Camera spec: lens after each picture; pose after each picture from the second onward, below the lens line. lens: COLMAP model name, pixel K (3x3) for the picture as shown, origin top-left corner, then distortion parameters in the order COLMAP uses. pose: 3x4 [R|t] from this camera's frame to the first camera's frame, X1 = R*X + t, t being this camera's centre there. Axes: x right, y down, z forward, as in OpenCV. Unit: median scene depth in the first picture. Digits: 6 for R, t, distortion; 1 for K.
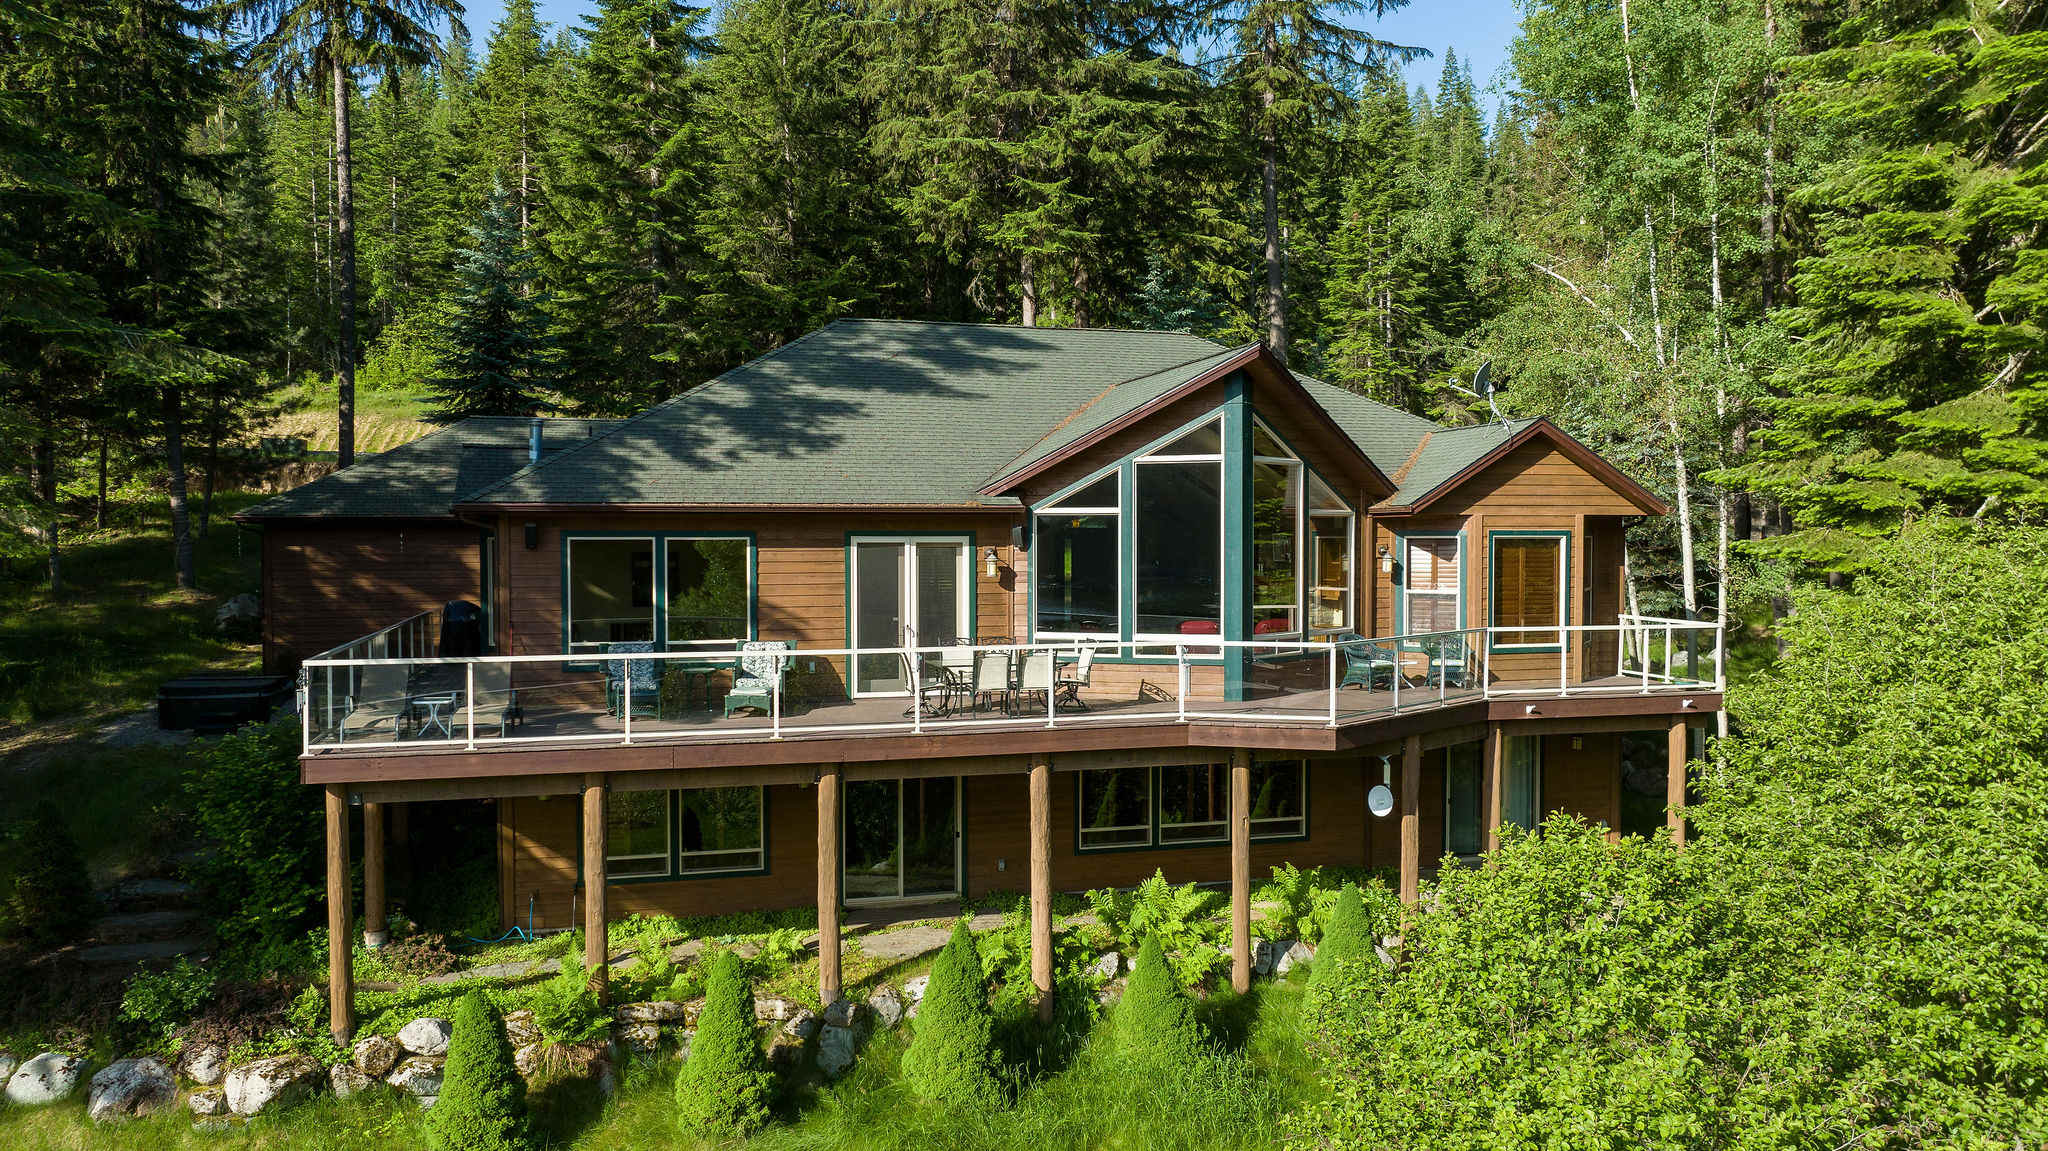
lens RADIAL K [[1441.8, 0, 996.8], [0, 1441.8, 608.0], [0, 0, 1]] dist [-0.018295, 0.002672]
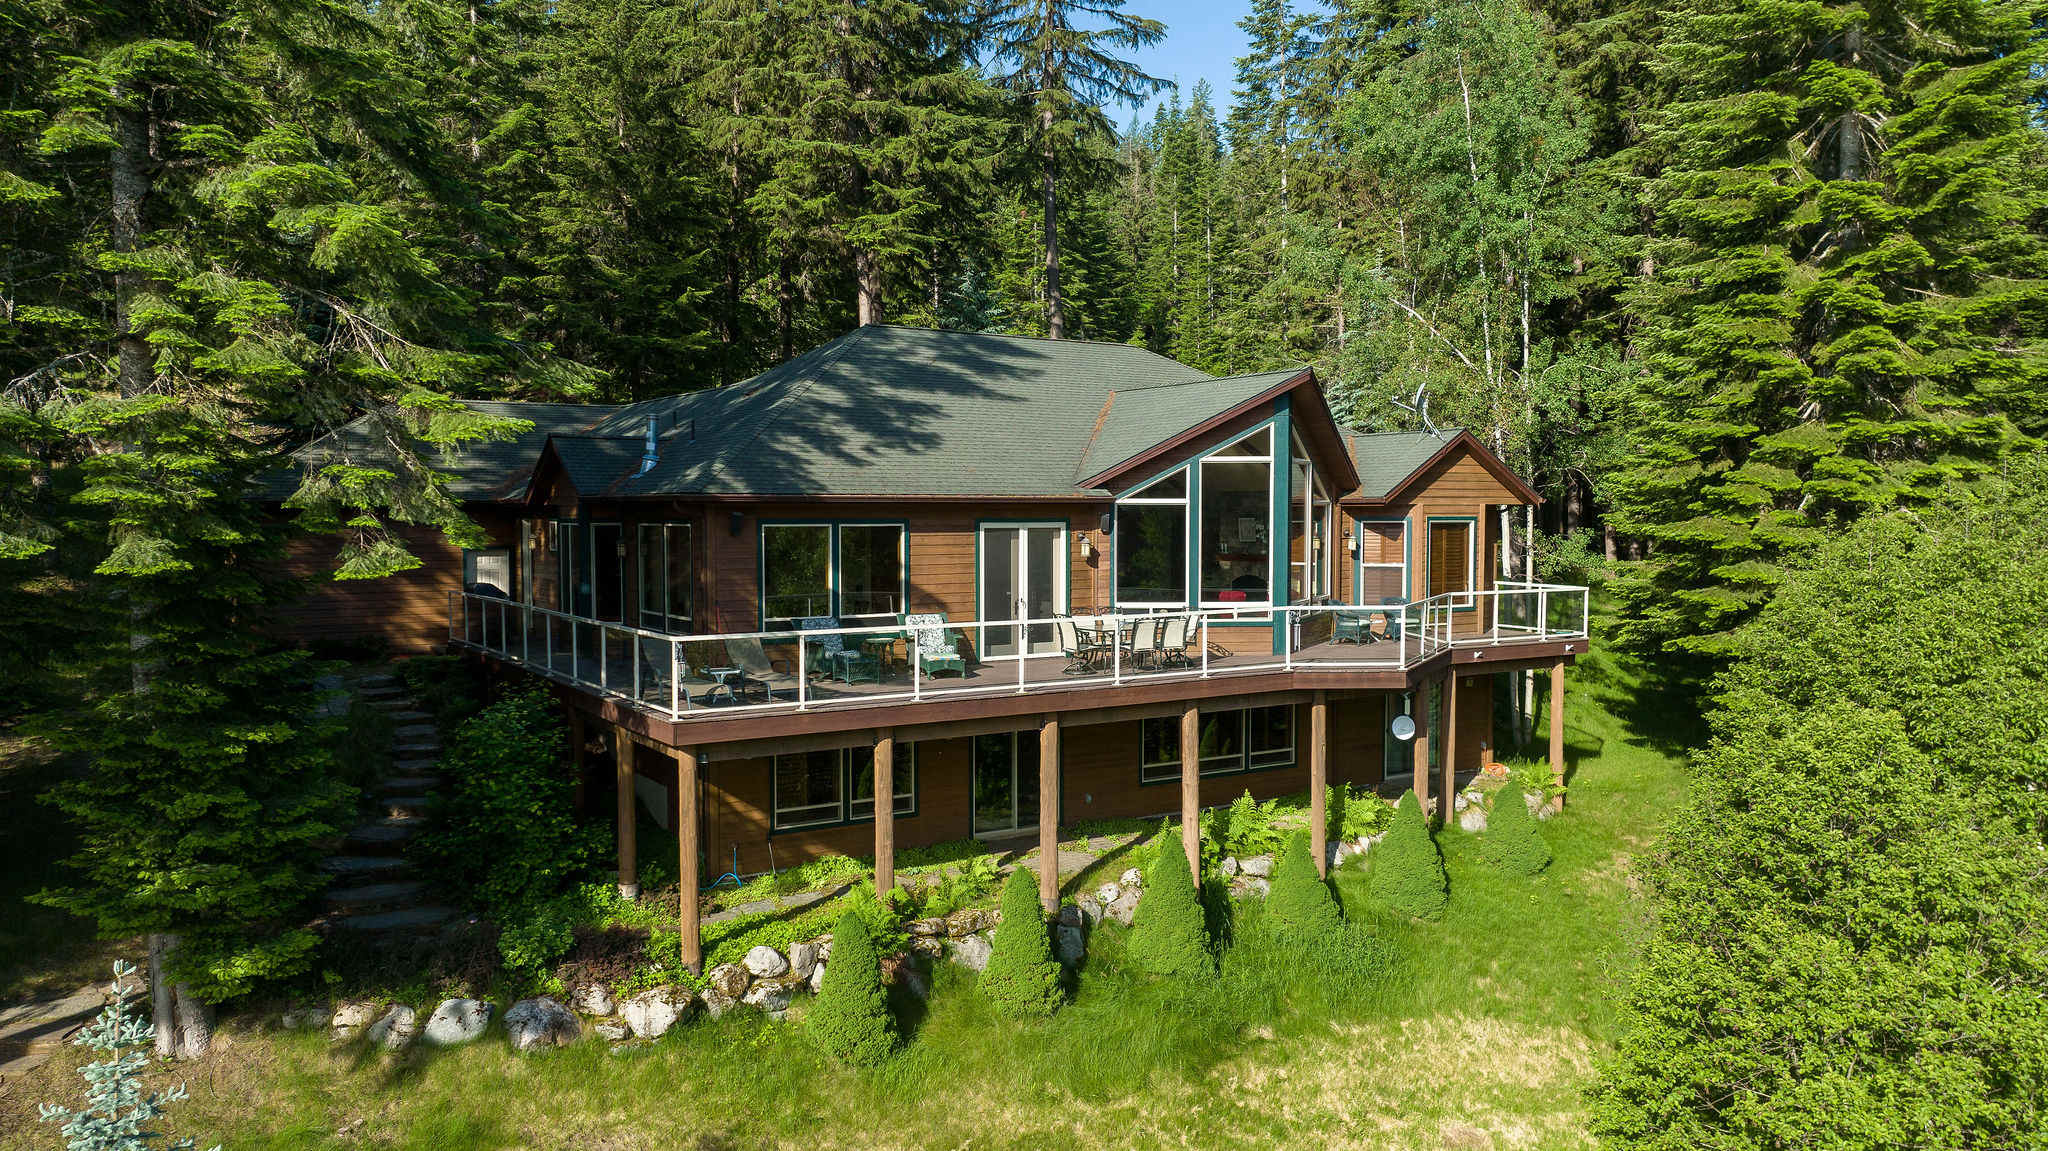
lens RADIAL K [[1441.8, 0, 996.8], [0, 1441.8, 608.0], [0, 0, 1]] dist [-0.018295, 0.002672]
pose [[0.956487, -0.018414, 0.291194, -0.422891], [0.013114, 0.999711, 0.020140, -0.003987], [-0.291481, -0.015444, 0.956452, -0.117703]]
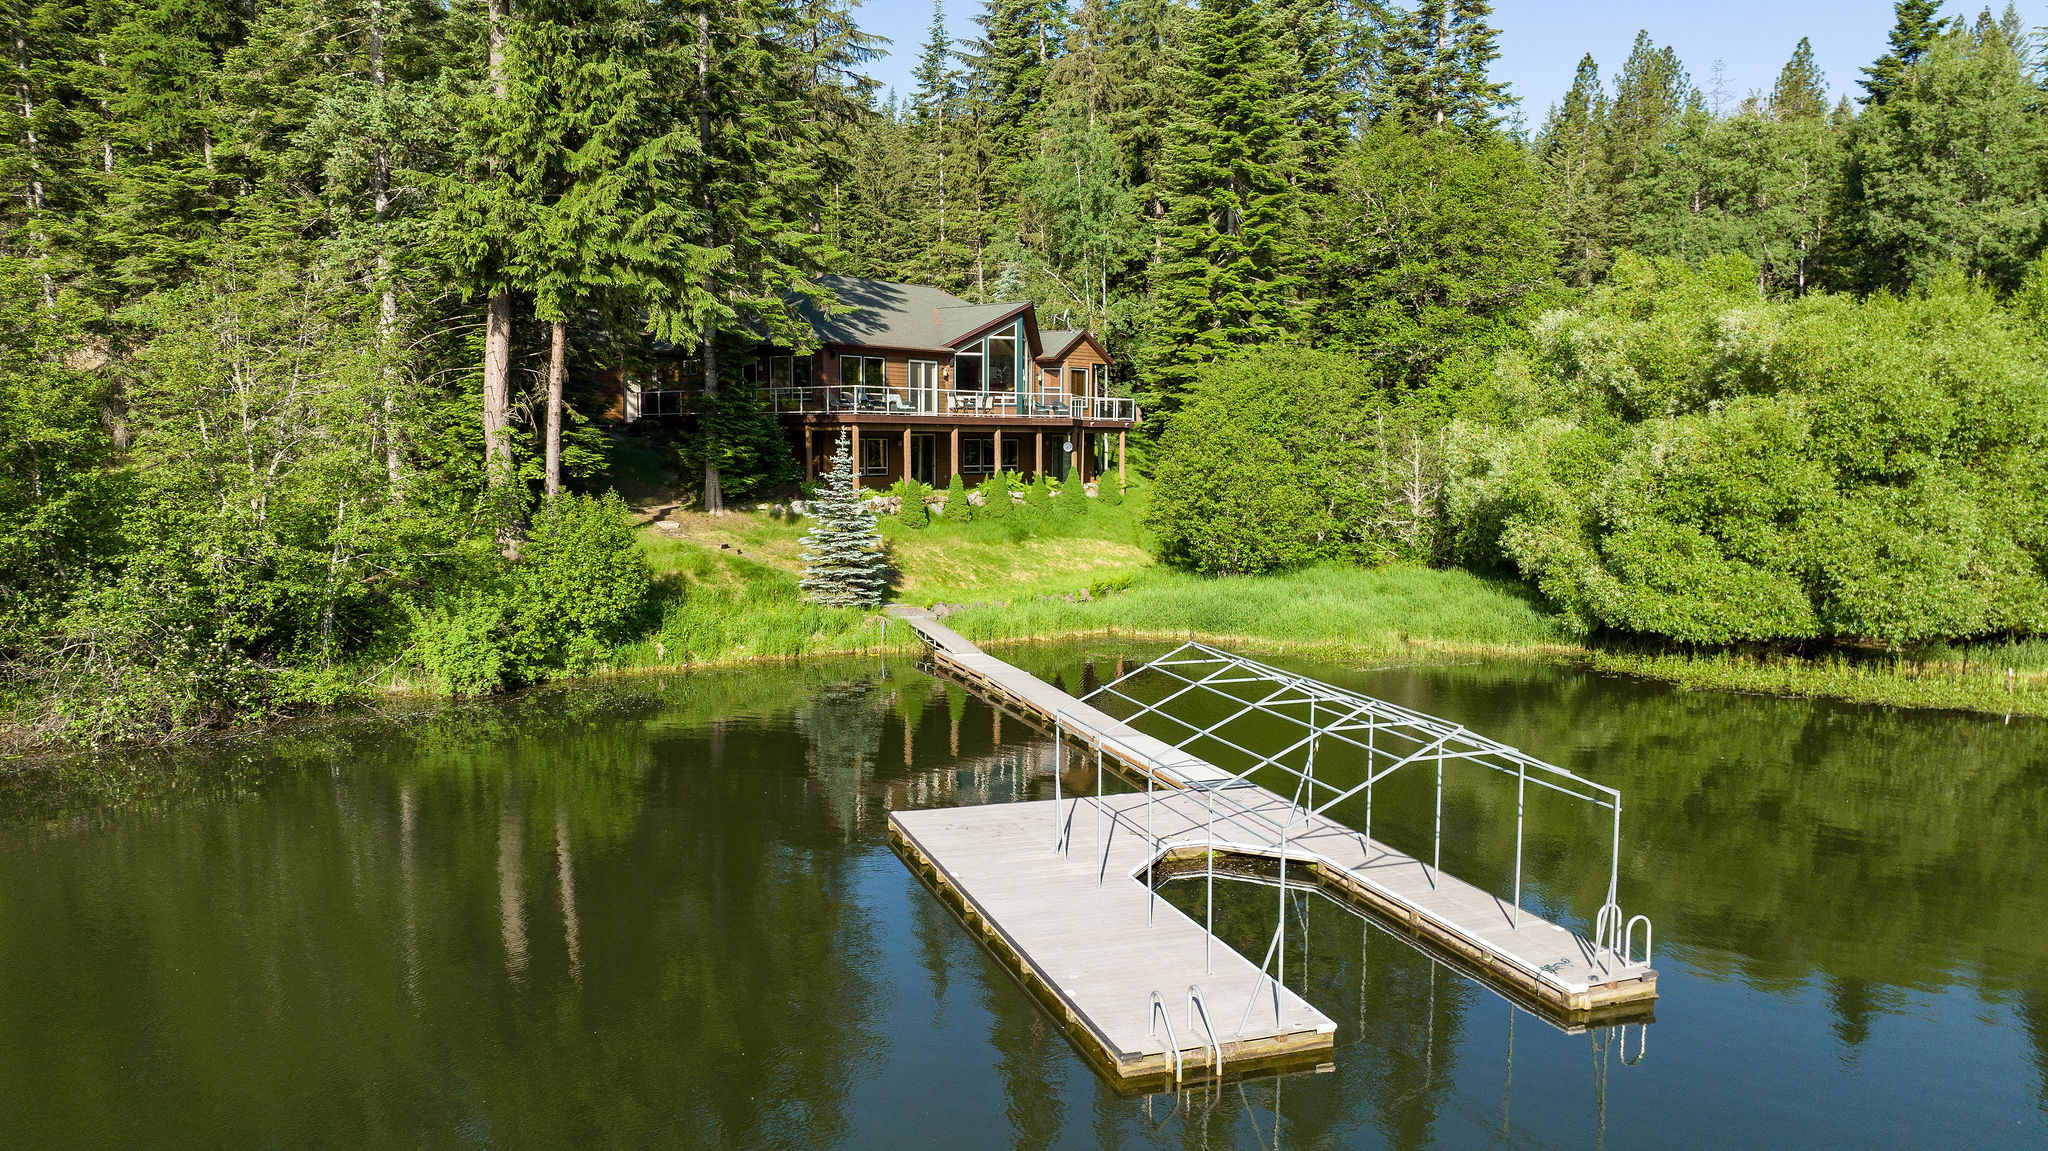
lens RADIAL K [[1425.6, 0, 964.9], [0, 1425.6, 612.3], [0, 0, 1]] dist [-0.000276, 0.000602]
pose [[0.833360, -0.059339, 0.549536, -1.586093], [0.019017, 0.996710, 0.078785, 0.229294], [-0.552403, -0.055206, 0.831747, -1.446906]]
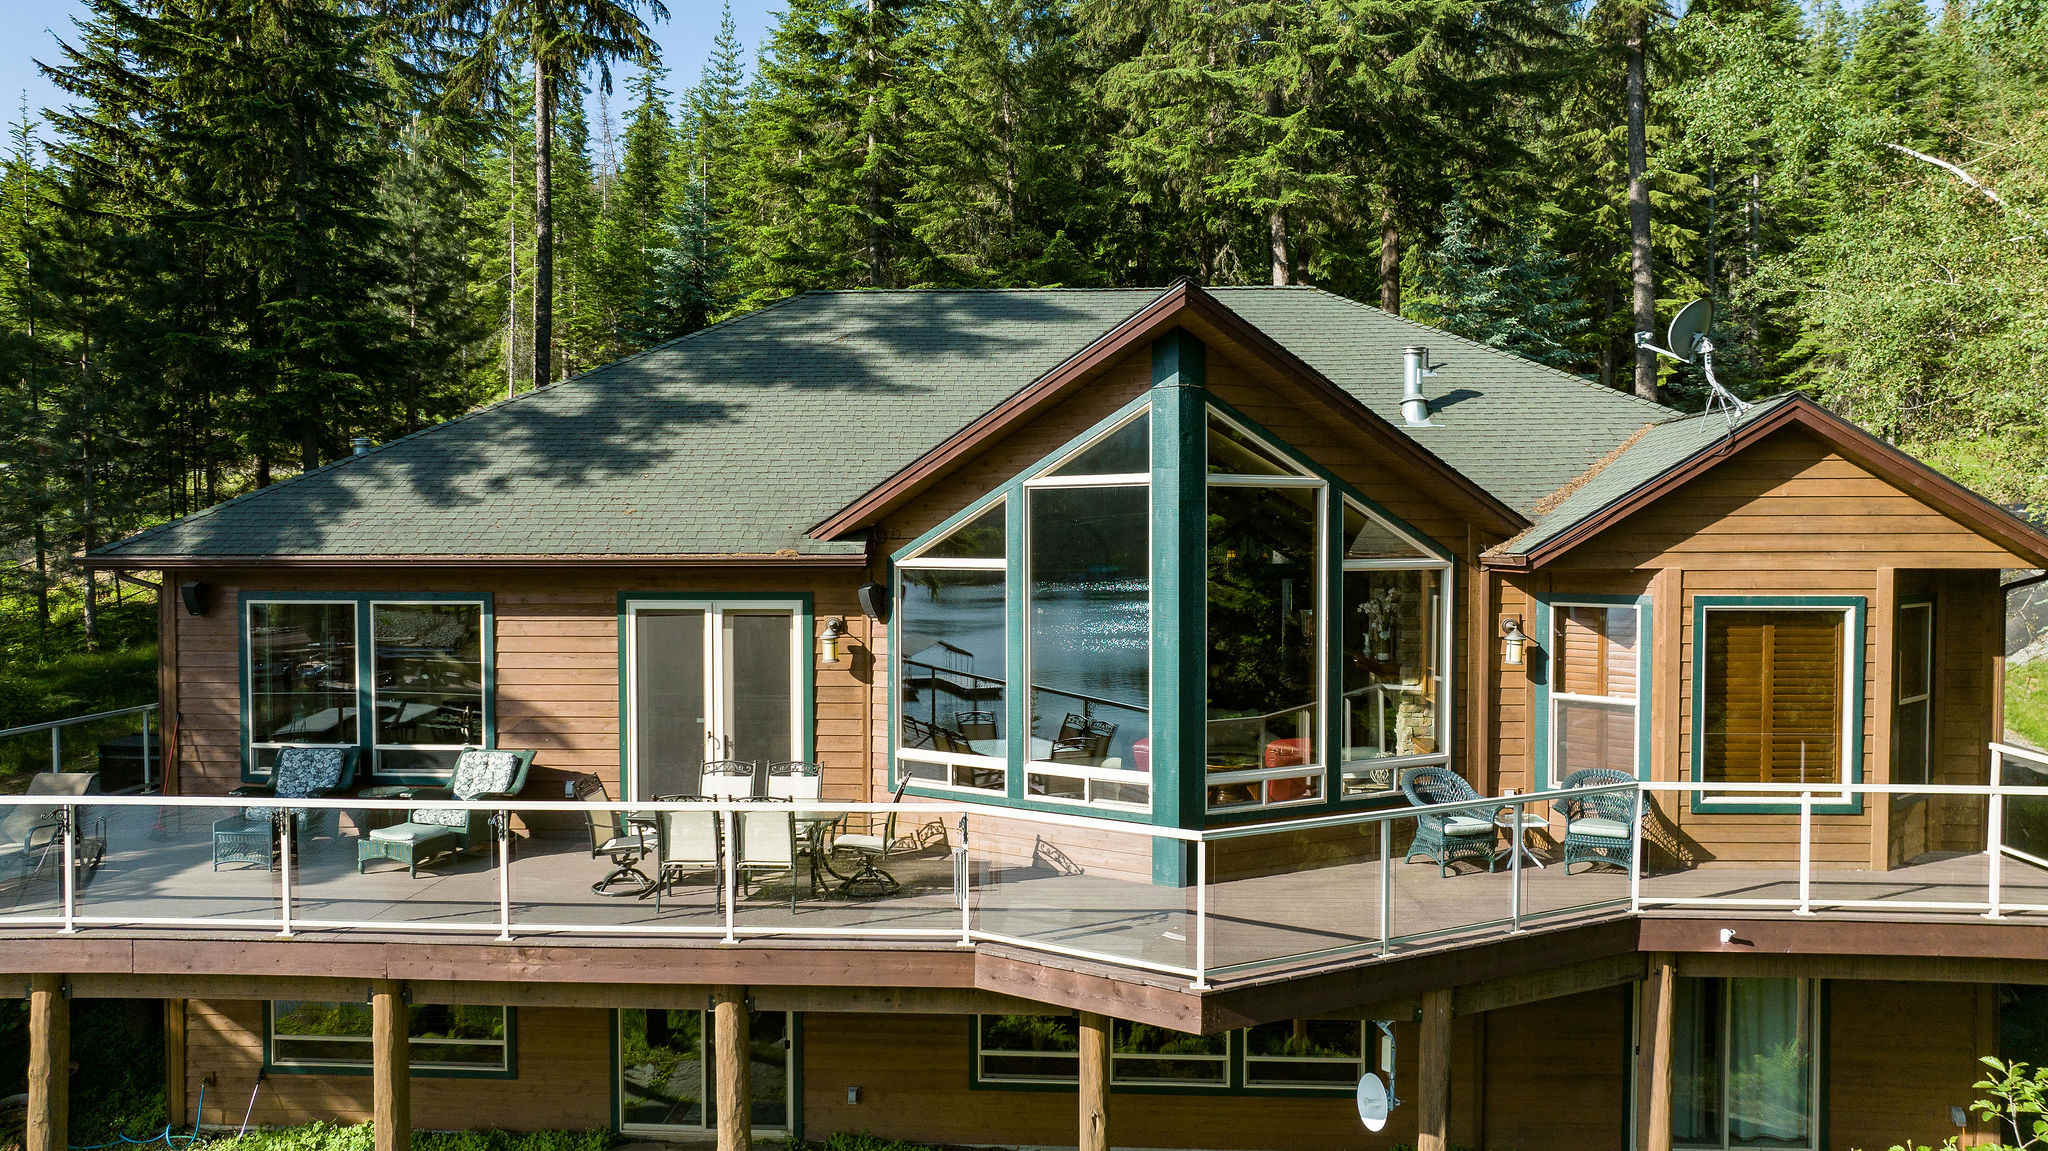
lens RADIAL K [[1441.8, 0, 996.8], [0, 1441.8, 608.0], [0, 0, 1]] dist [-0.018295, 0.002672]
pose [[0.946657, 0.015585, -0.321865, 0.282180], [-0.015747, 0.999874, 0.002102, -0.049543], [0.321857, 0.003079, 0.946783, 0.402589]]
